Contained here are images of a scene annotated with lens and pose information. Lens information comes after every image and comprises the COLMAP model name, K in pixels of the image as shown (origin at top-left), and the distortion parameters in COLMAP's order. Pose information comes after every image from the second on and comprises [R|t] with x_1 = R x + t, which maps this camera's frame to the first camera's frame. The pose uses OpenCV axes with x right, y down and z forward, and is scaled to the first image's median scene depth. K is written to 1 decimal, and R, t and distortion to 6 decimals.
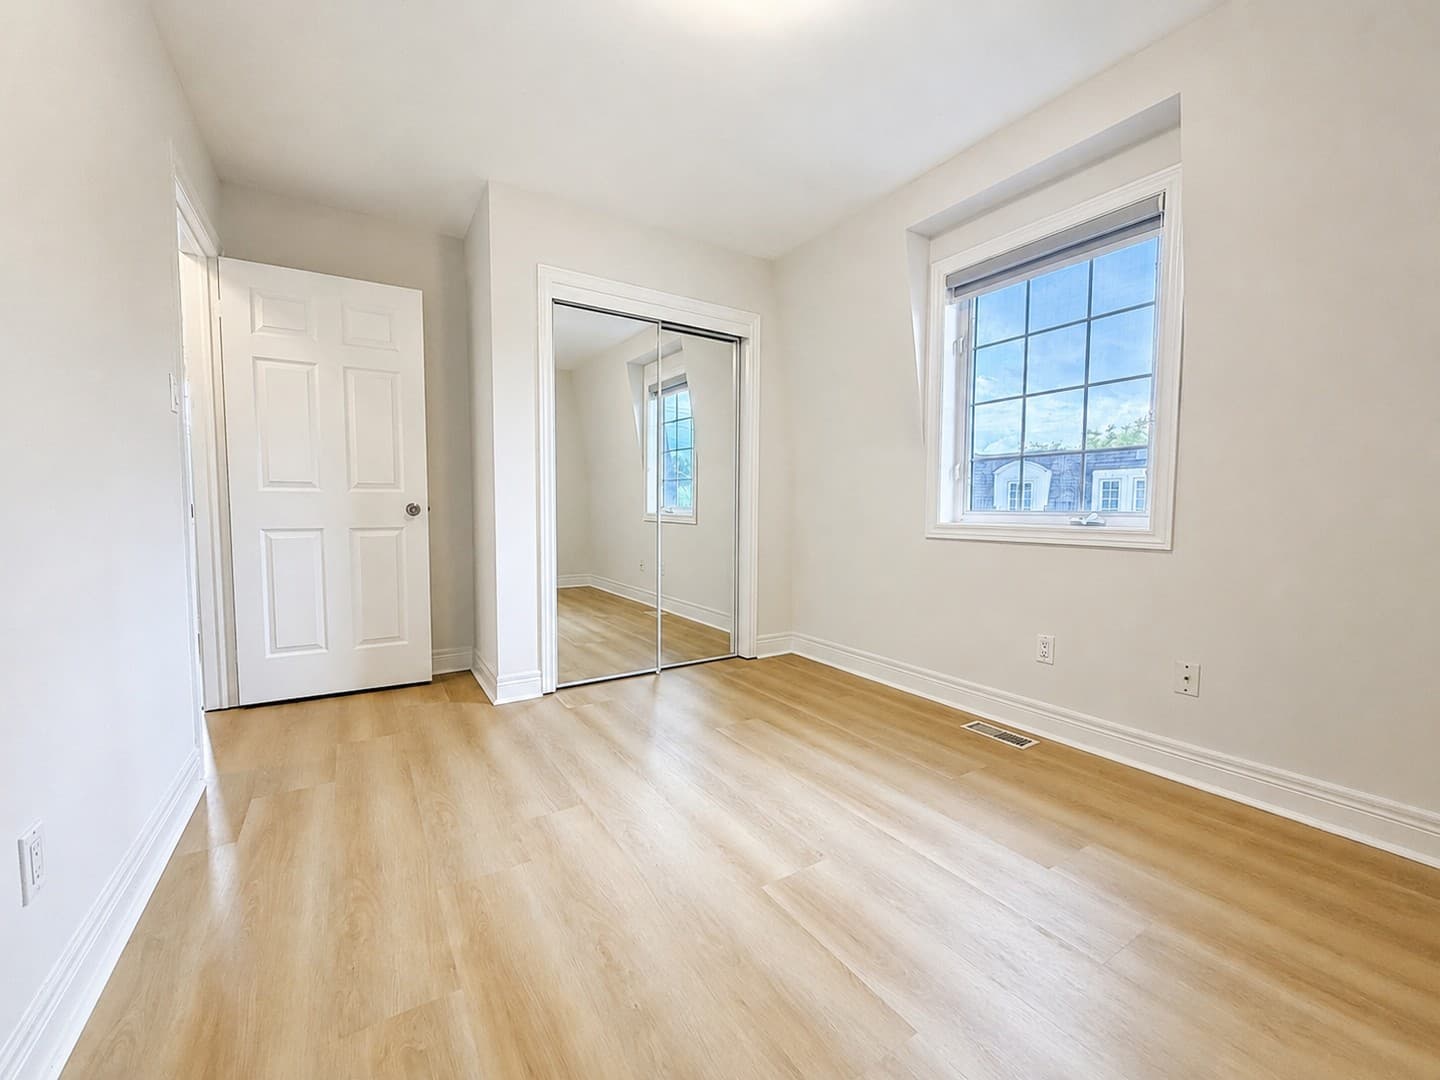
lens RADIAL K [[575.8, 0, 716.4], [0, 575.8, 547.9], [0, 0, 1]] dist [-0.000270, -0.000141]
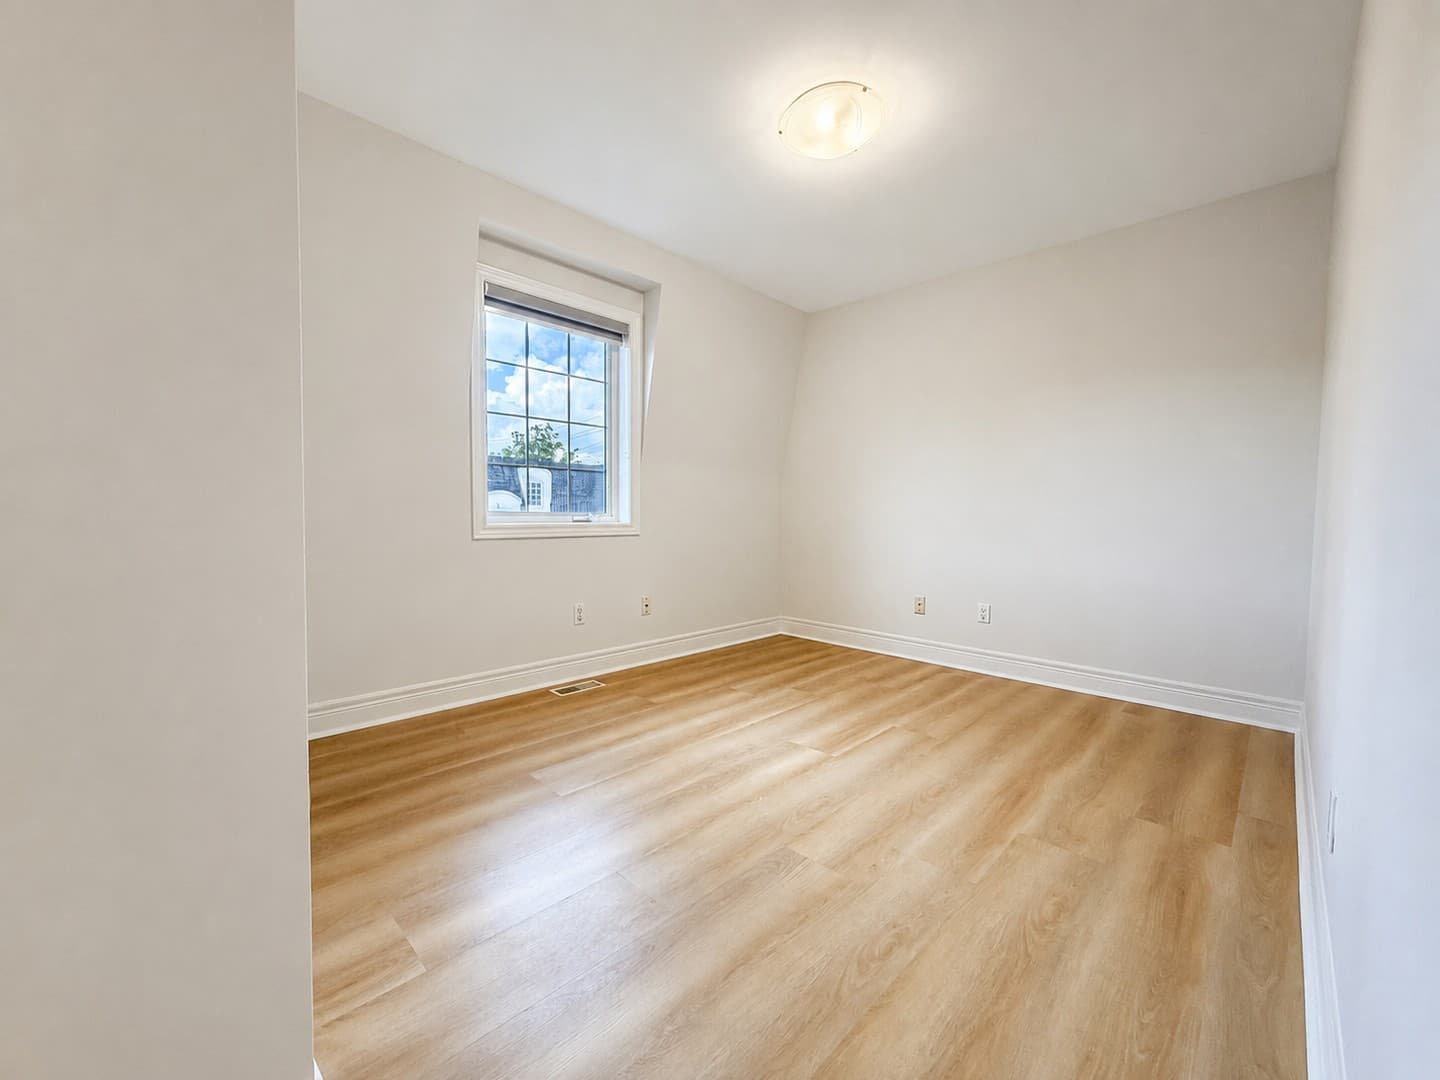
lens RADIAL K [[575.8, 0, 714.0], [0, 575.8, 532.7], [0, 0, 1]] dist [-0.000270, -0.000141]
pose [[-0.219178, -0.042504, 0.974759, -1.072757], [0.052309, 0.997102, 0.055240, -0.096429], [-0.974282, 0.063096, -0.216320, 1.291906]]
